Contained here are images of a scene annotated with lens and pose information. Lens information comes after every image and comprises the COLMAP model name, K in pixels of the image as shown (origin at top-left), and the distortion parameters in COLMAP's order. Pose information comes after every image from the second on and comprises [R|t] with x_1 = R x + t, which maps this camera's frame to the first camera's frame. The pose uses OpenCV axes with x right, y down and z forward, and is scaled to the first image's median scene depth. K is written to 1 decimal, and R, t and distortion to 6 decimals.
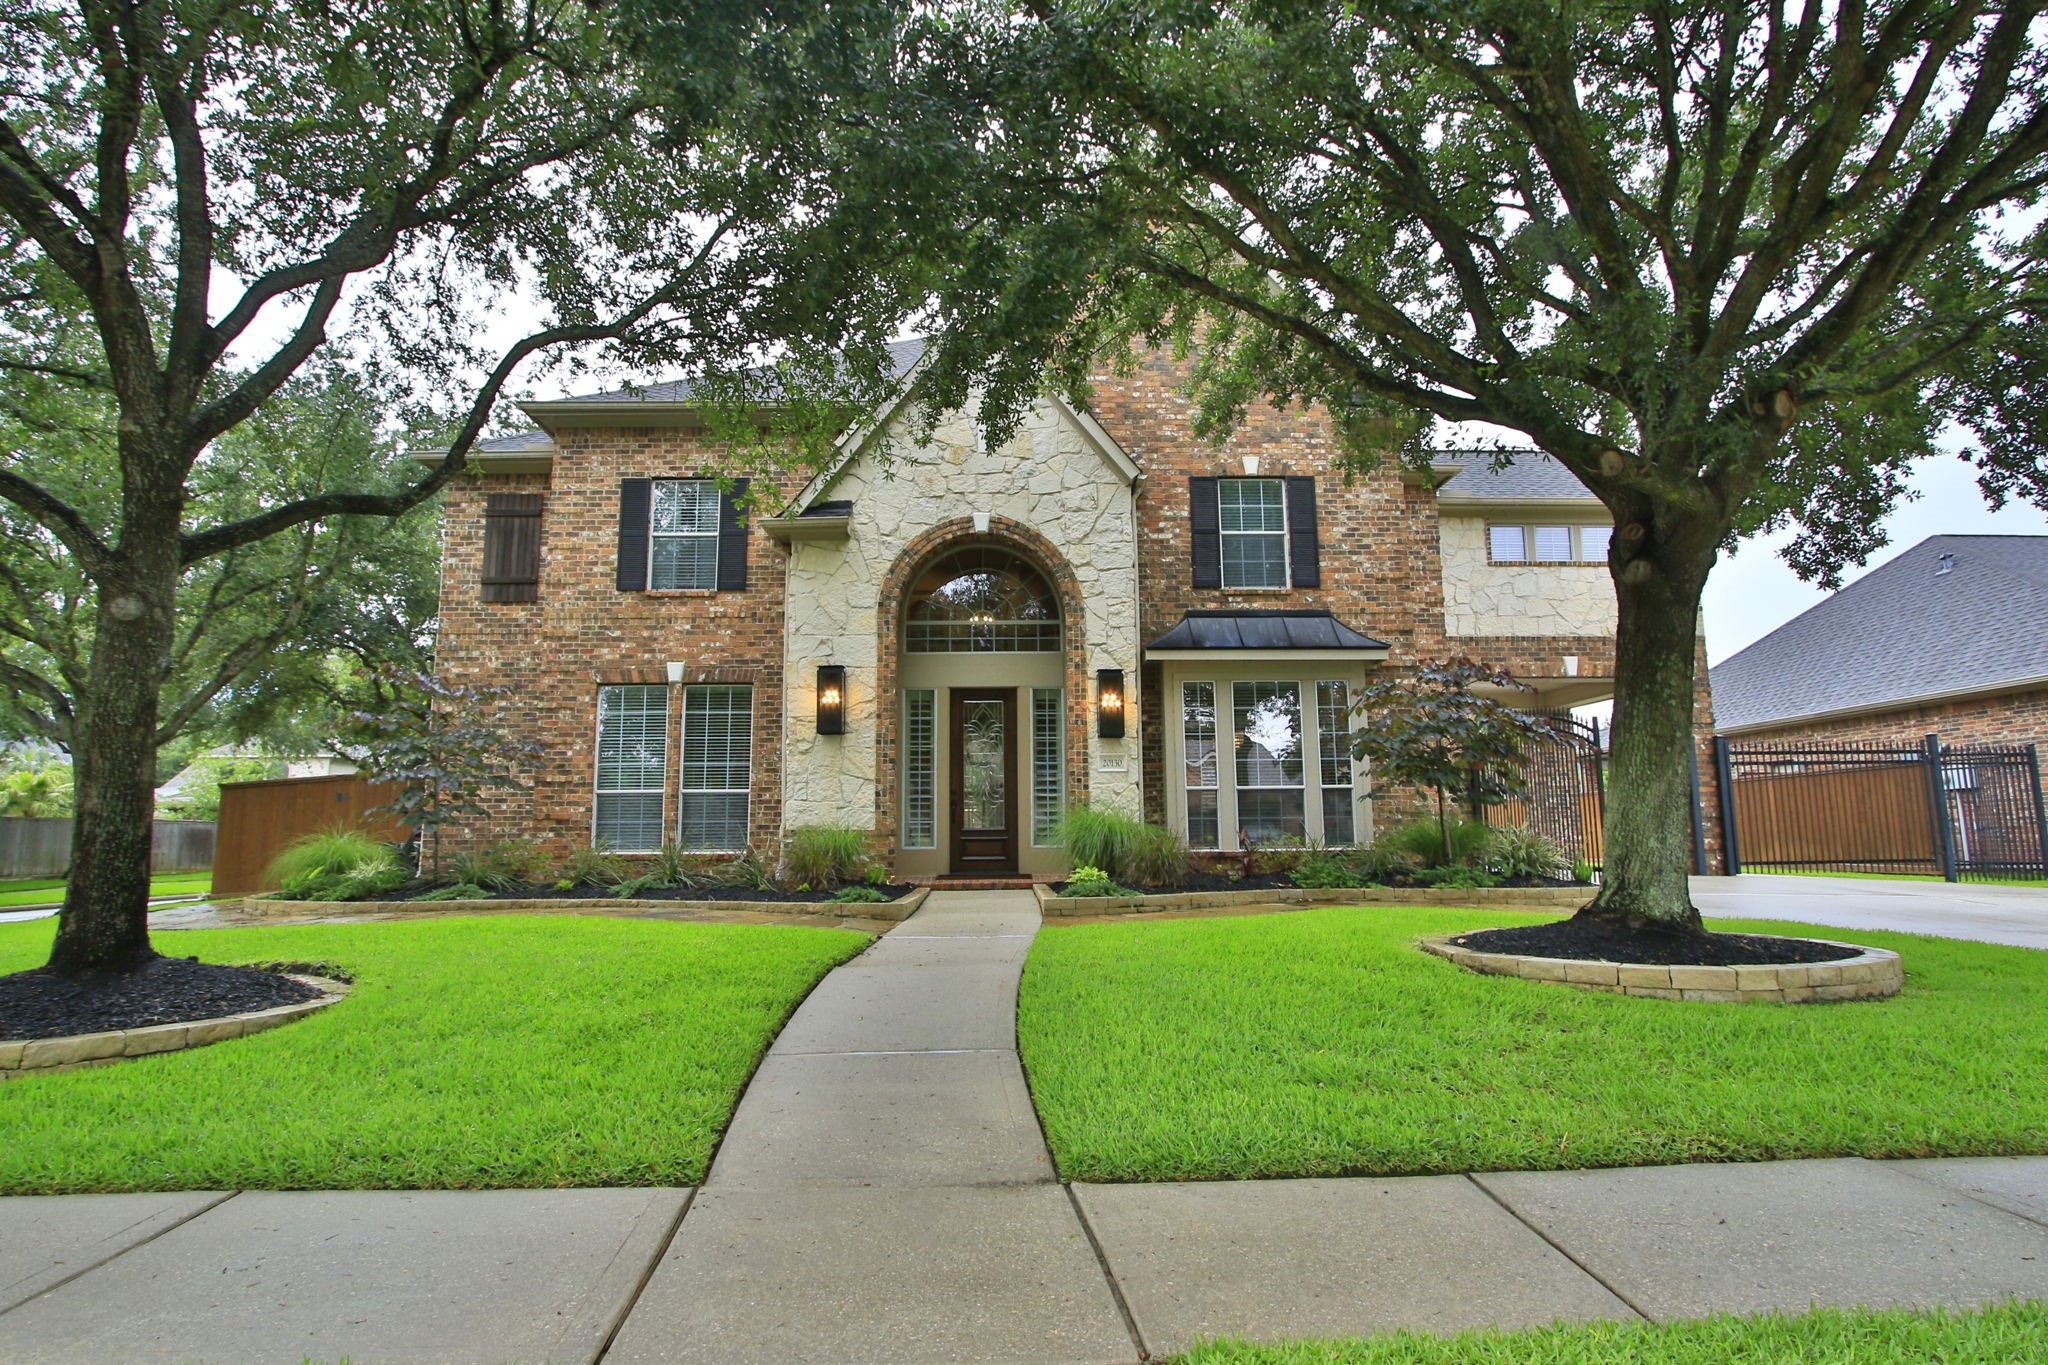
lens RADIAL K [[1079.1, 0, 1018.9], [0, 1079.1, 685.1], [0, 0, 1]] dist [-0.005858, -0.001163]
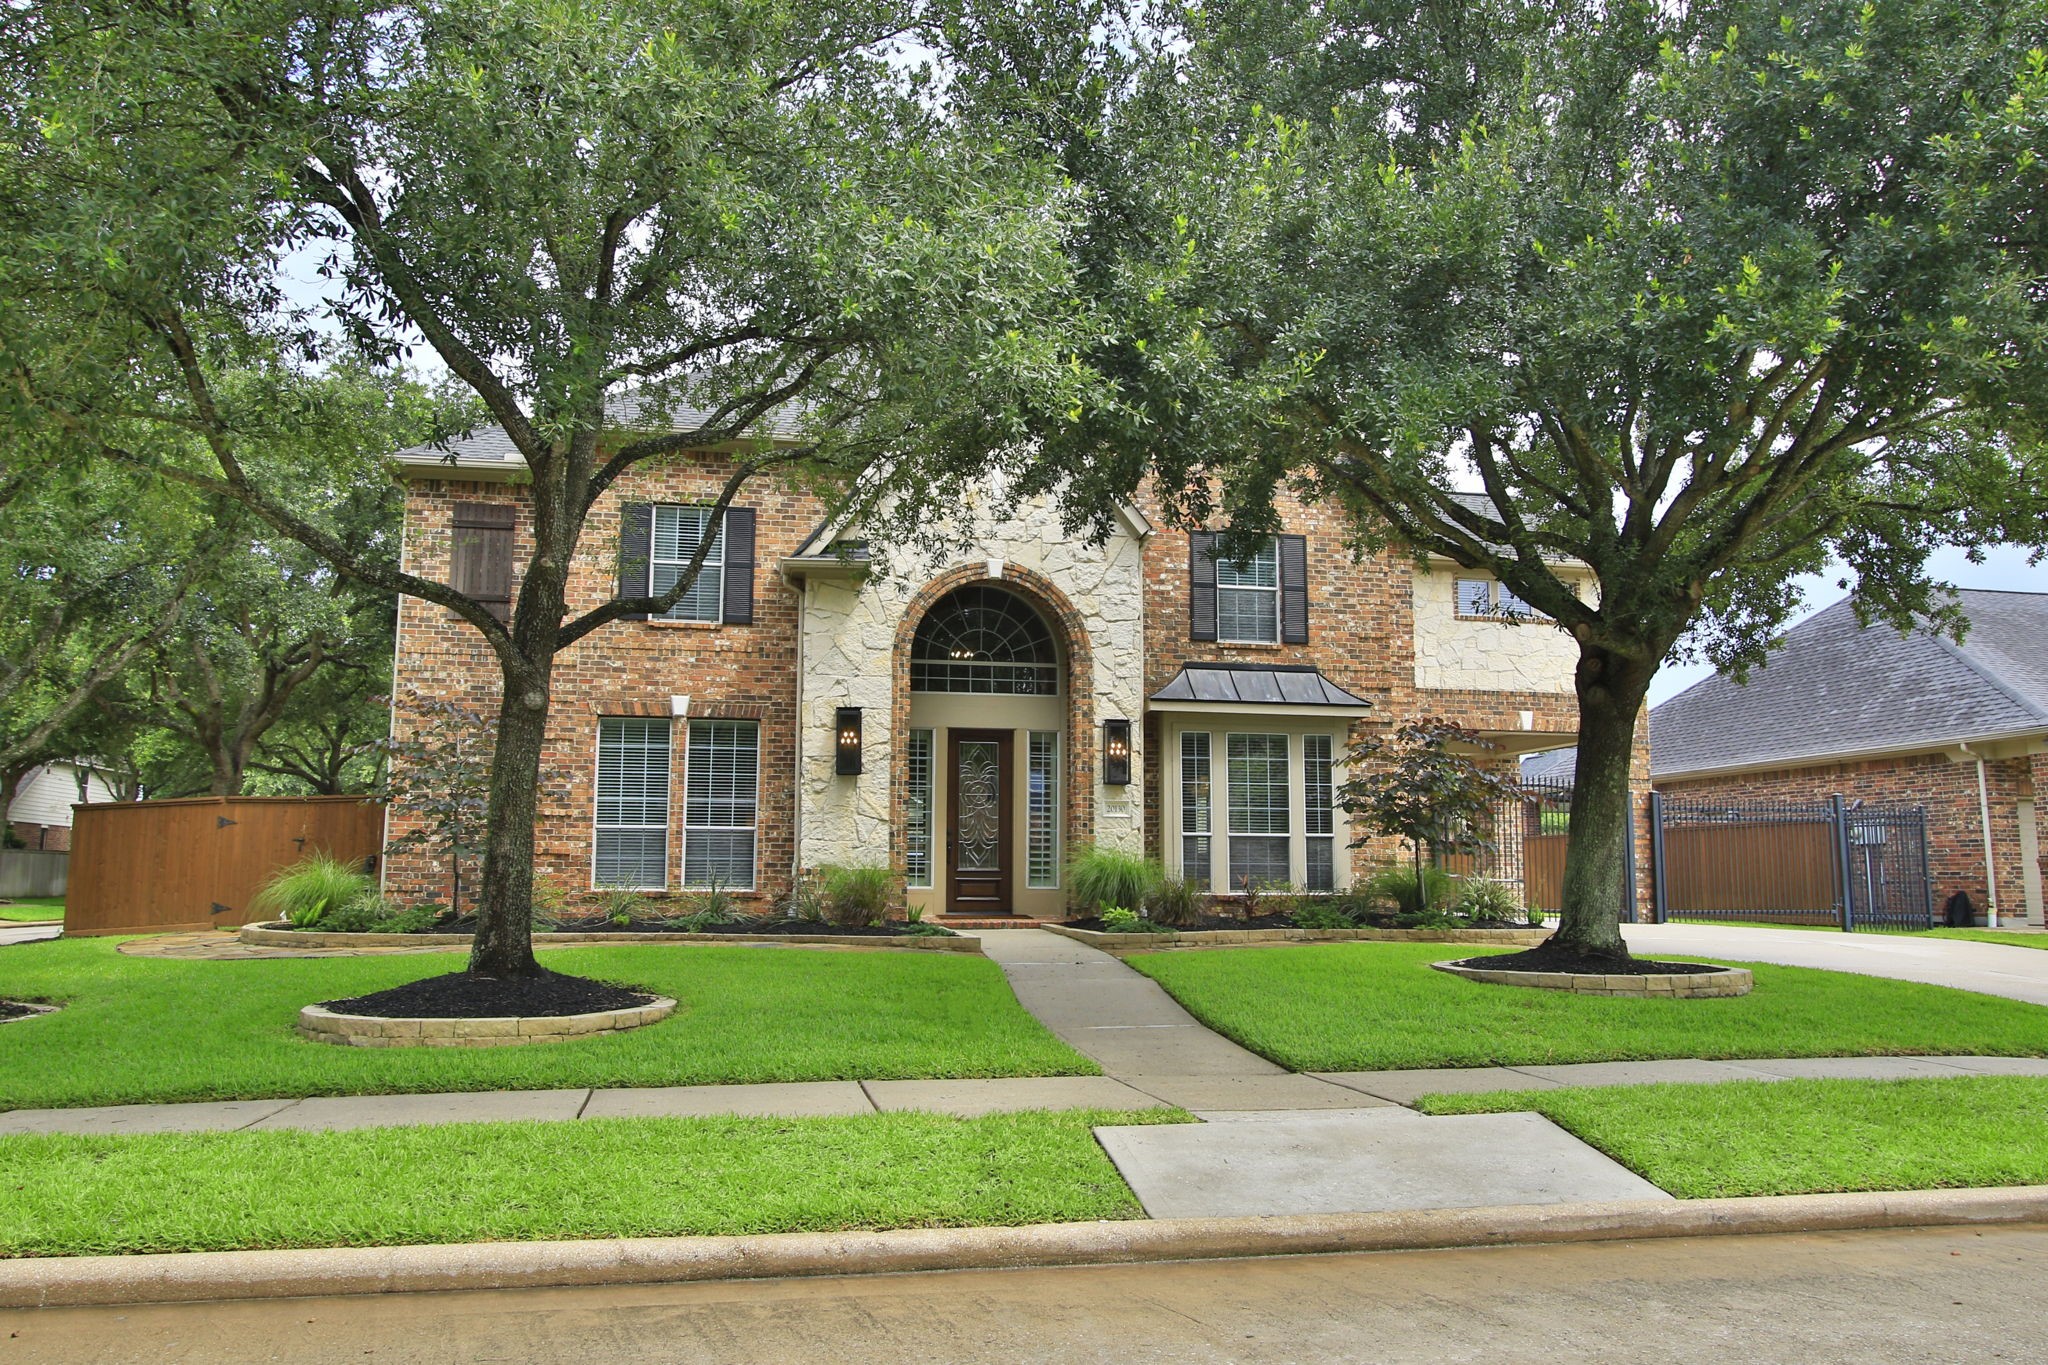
lens RADIAL K [[1485.8, 0, 1024.3], [0, 1485.8, 682.2], [0, 0, 1]] dist [-0.003468, 0.005393]
pose [[0.985621, 0.035563, 0.165189, -0.236059], [-0.037448, 0.999264, 0.008309, -0.057004], [-0.164772, -0.014376, 0.986227, -0.387412]]
